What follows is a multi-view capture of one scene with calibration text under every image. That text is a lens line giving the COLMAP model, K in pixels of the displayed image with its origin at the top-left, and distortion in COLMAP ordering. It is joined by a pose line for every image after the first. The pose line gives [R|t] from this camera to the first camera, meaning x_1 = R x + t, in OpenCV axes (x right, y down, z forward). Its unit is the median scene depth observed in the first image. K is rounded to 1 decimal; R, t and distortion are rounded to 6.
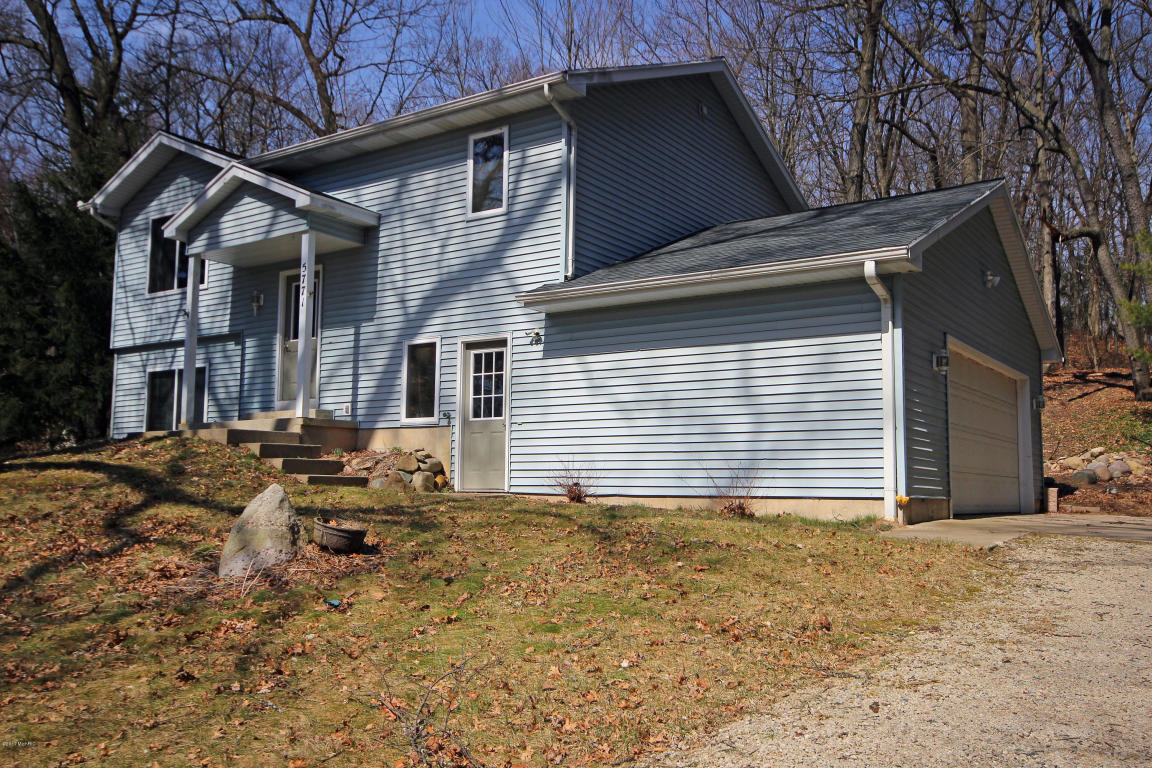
lens RADIAL K [[989.8, 0, 576.0], [0, 989.8, 384.0], [0, 0, 1]] dist [0.033160, 0.002199]
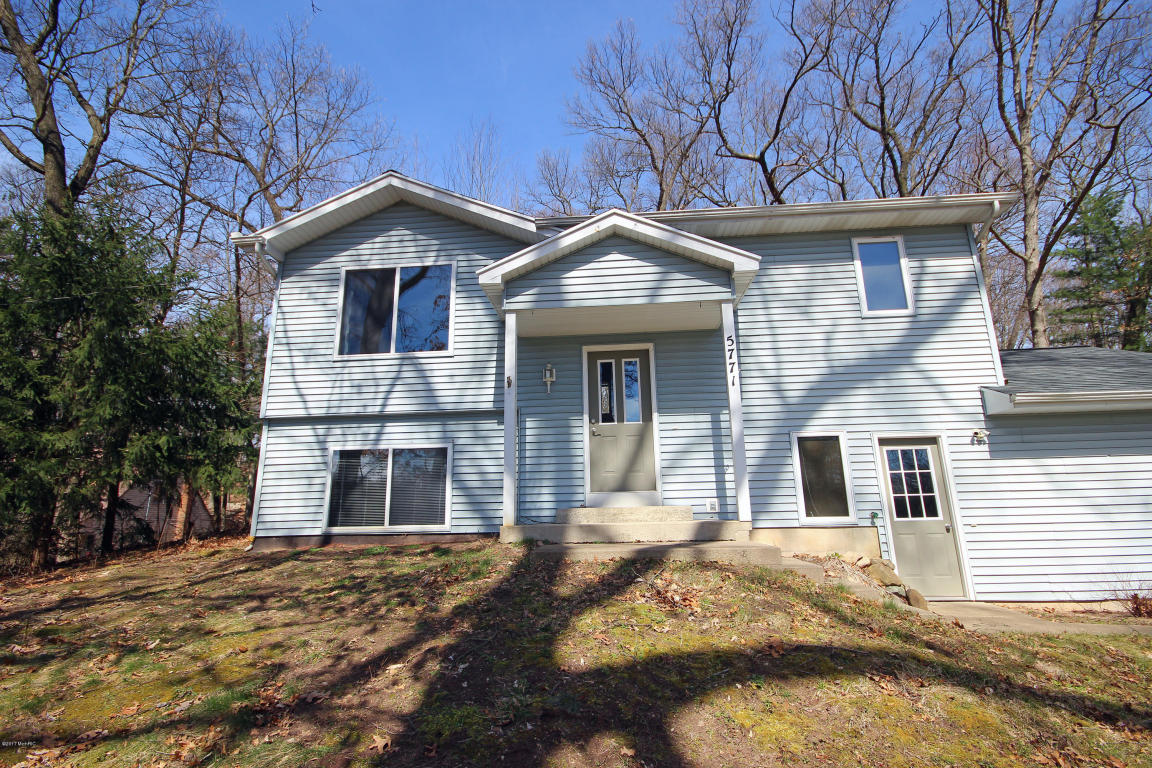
lens RADIAL K [[528.3, 0, 575.0], [0, 528.3, 392.4], [0, 0, 1]] dist [-0.003351, 0.000023]
pose [[0.863021, 0.090607, 0.496976, -0.619023], [-0.027427, 0.990737, -0.132998, -0.009201], [-0.504423, 0.101150, 0.857511, 0.689962]]
